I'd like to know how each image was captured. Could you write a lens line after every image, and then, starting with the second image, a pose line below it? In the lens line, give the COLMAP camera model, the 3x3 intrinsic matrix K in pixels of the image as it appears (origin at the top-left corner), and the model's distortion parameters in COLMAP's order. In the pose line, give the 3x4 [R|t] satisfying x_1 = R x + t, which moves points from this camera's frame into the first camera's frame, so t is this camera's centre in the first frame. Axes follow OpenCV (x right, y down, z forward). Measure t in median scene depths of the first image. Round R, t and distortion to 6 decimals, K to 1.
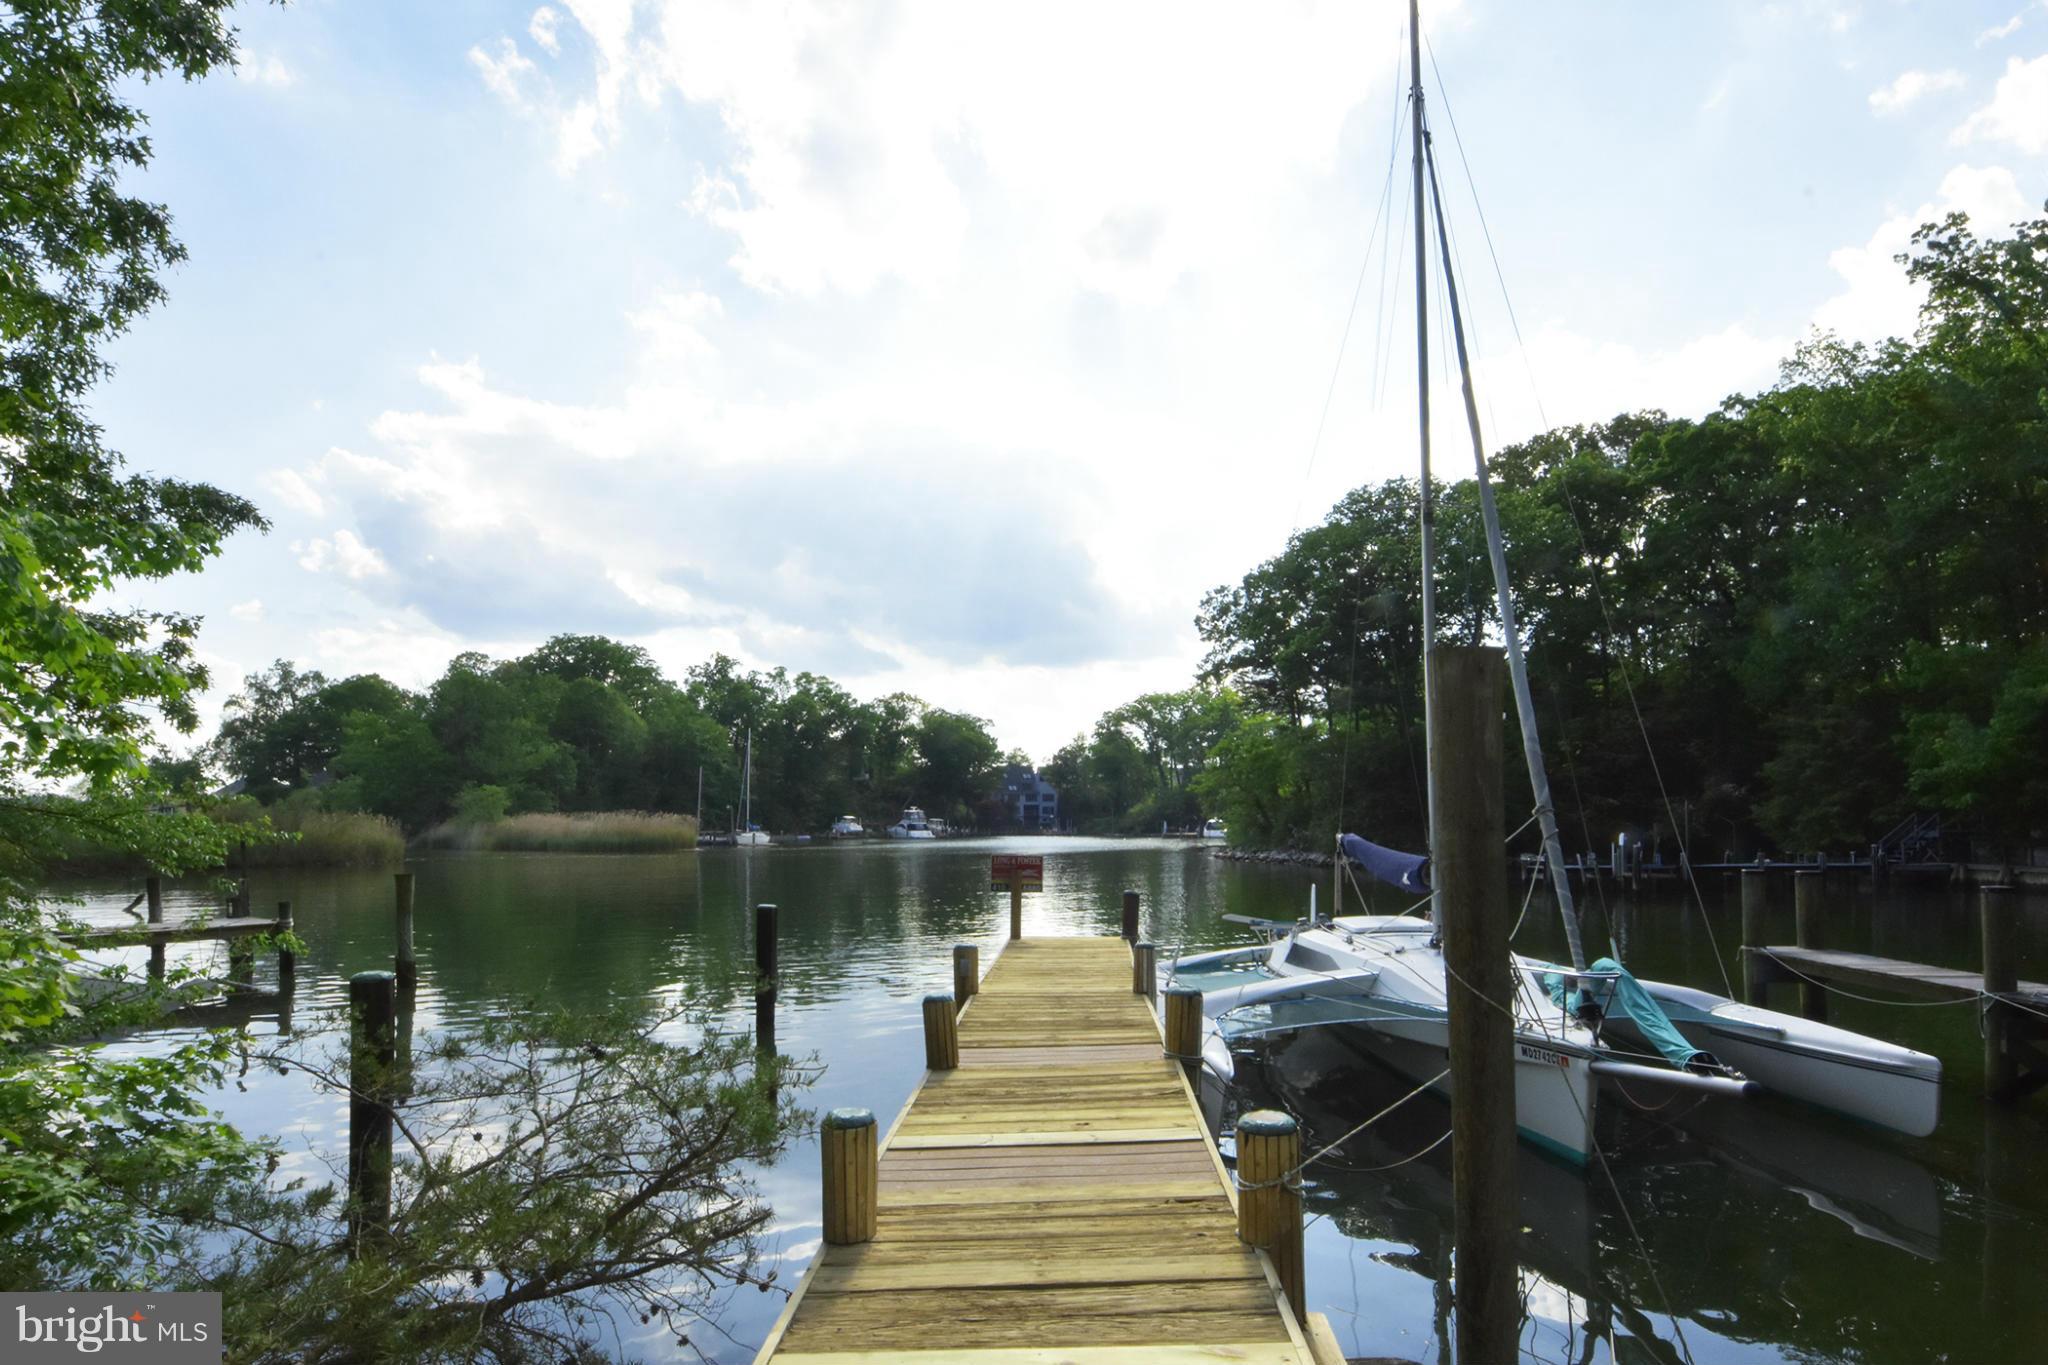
lens RADIAL K [[1487.9, 0, 1024.0], [0, 1487.9, 682.5], [0, 0, 1]] dist [0.004766, 0.001652]
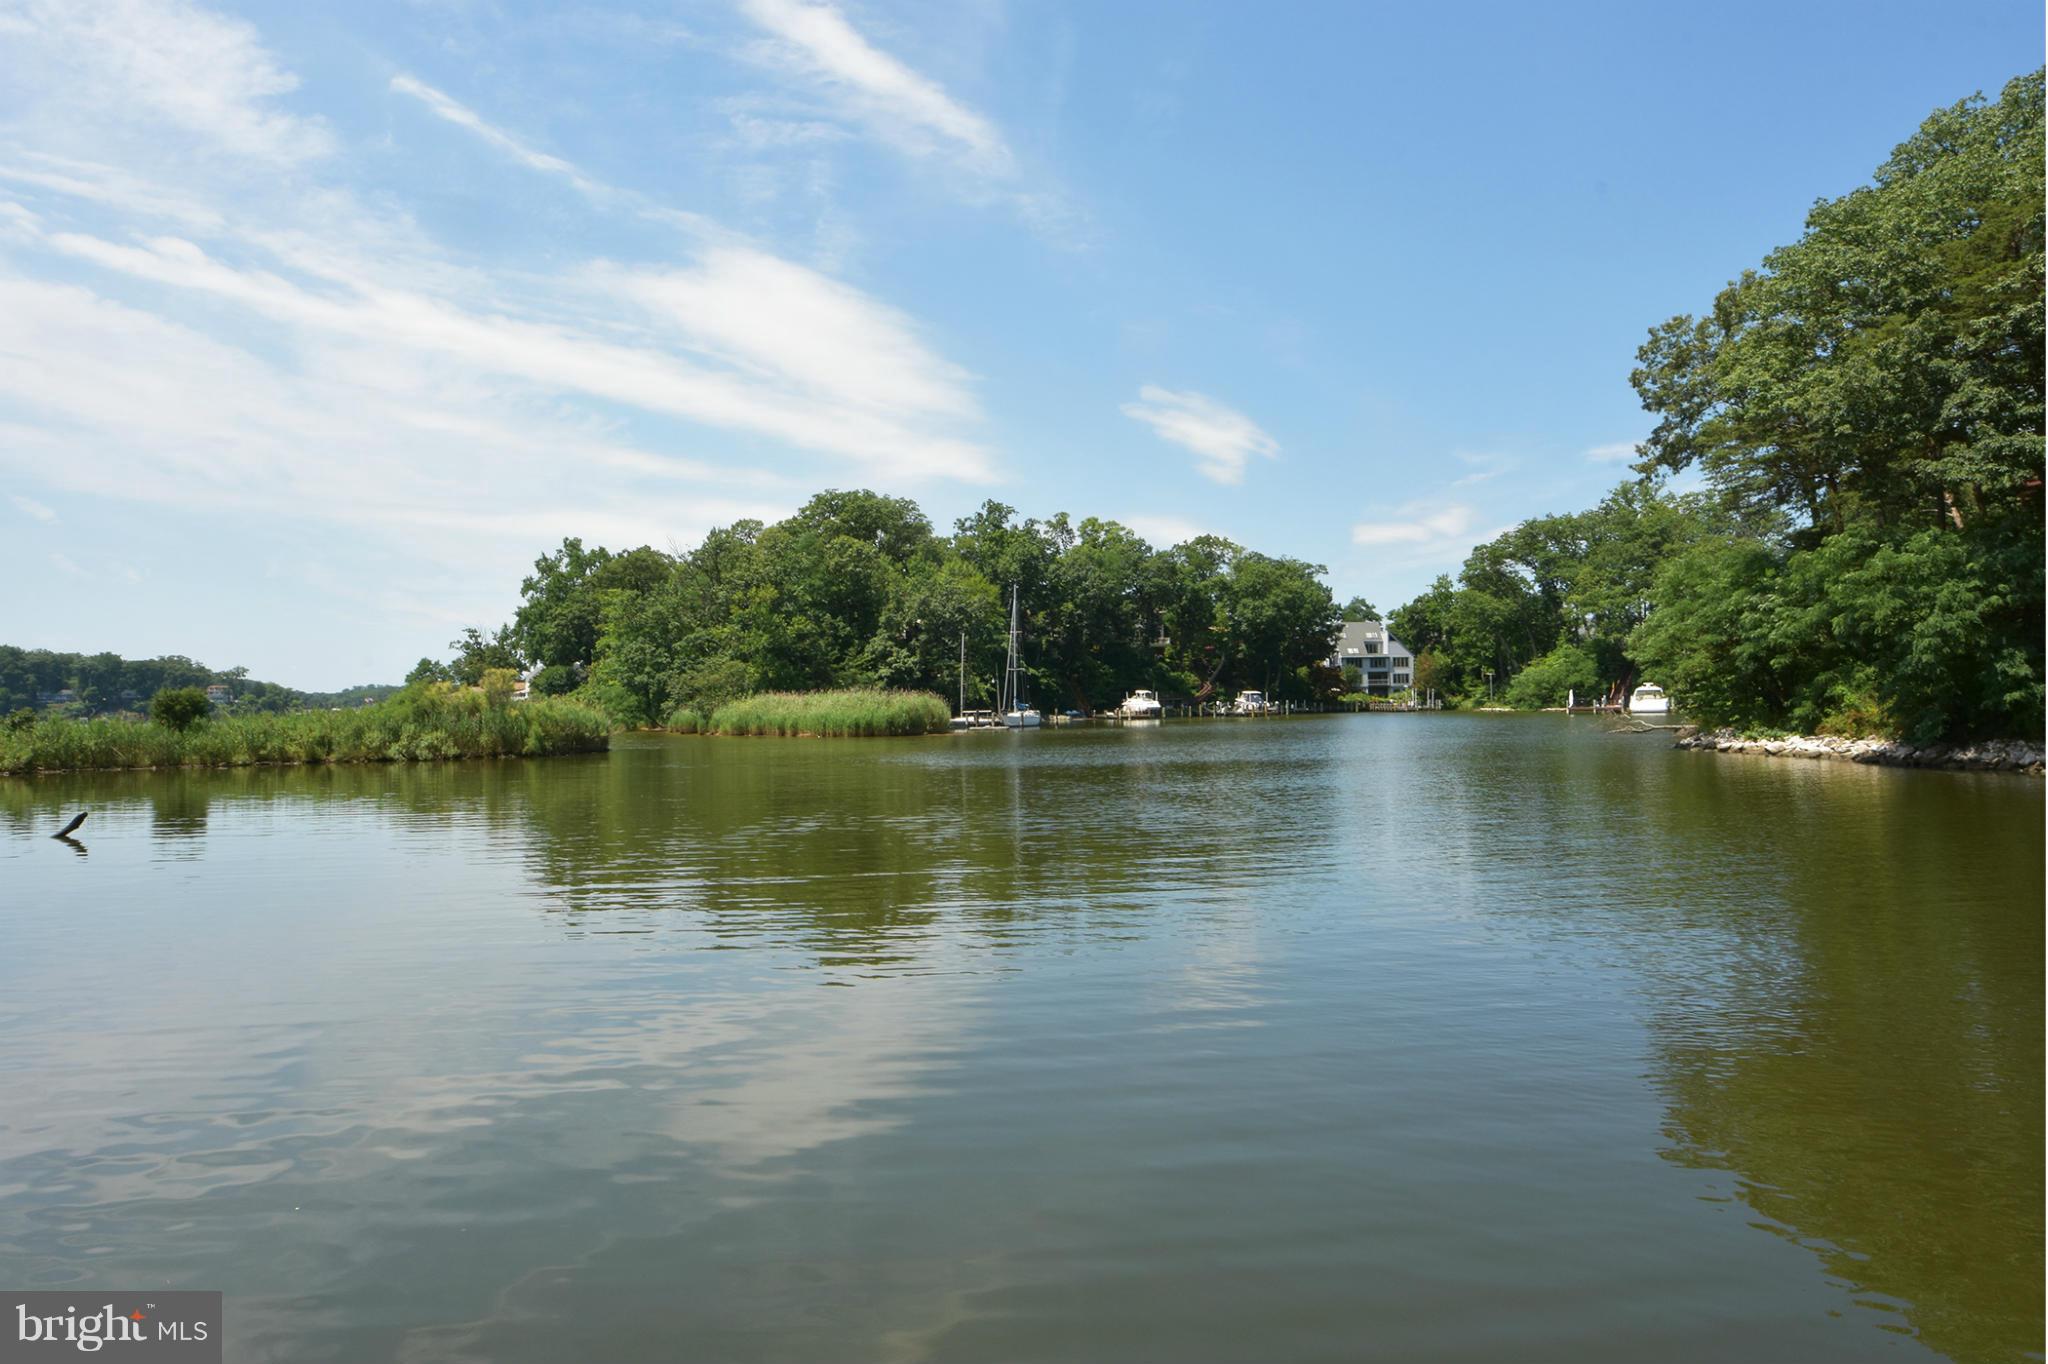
lens RADIAL K [[1354.4, 0, 996.8], [0, 1354.4, 687.5], [0, 0, 1]] dist [0.062488, -0.060554]
pose [[0.964320, -0.016234, -0.264241, 0.000412], [0.039464, 0.995781, 0.082841, 0.023661], [0.261781, -0.090314, 0.960892, 0.264170]]
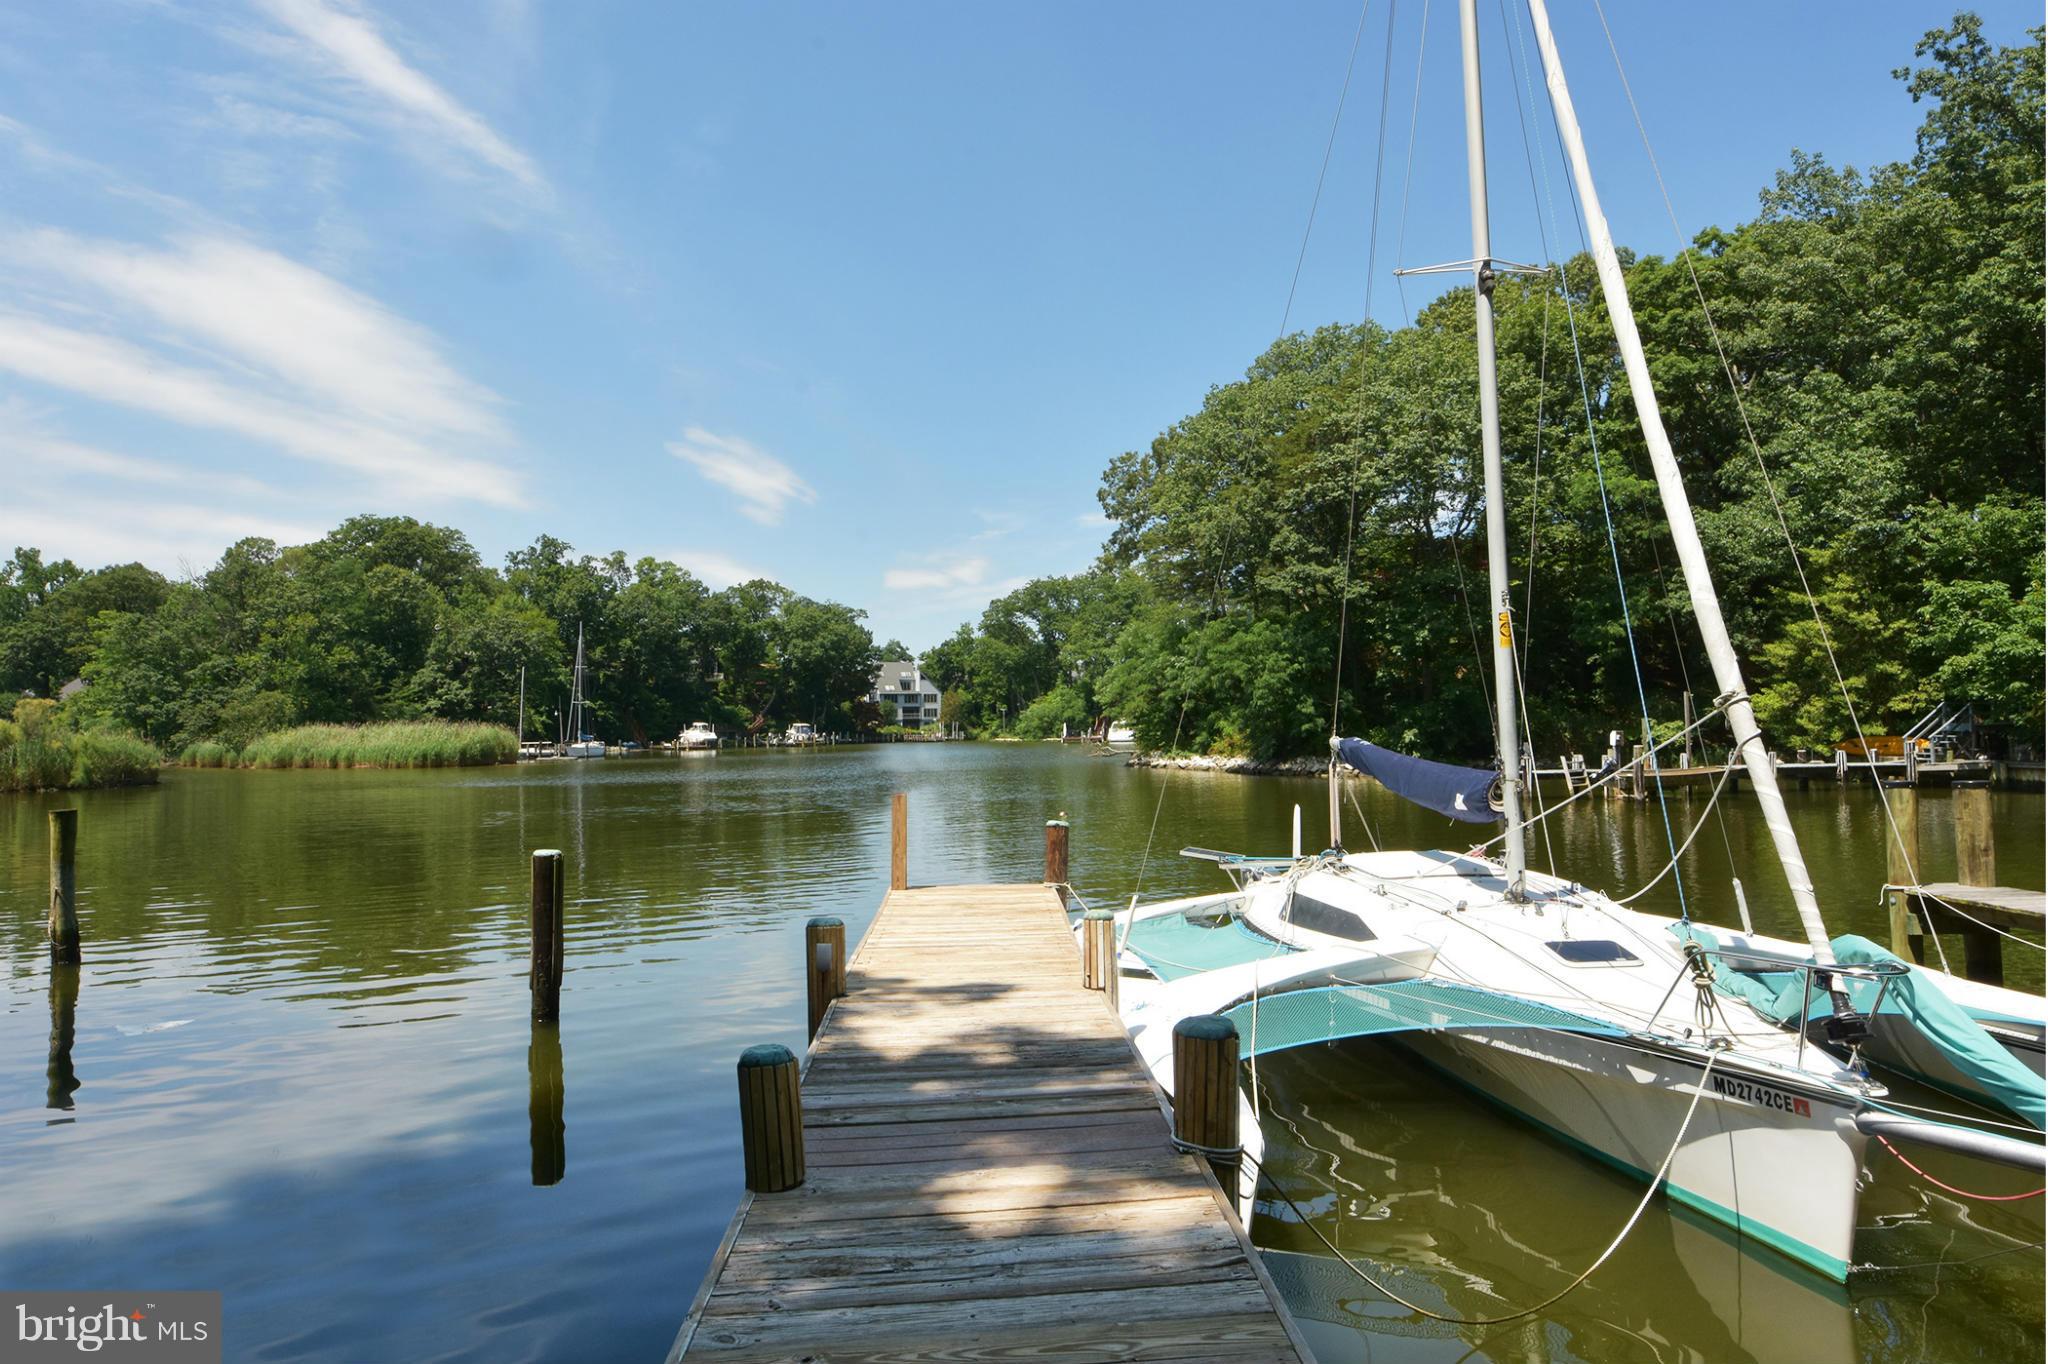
lens RADIAL K [[1354.4, 0, 996.8], [0, 1354.4, 687.5], [0, 0, 1]] dist [0.062488, -0.060554]
pose [[0.997225, -0.010875, 0.073649, -0.003718], [0.005942, 0.997744, 0.066872, 0.017604], [-0.074210, -0.066248, 0.995040, 0.200257]]
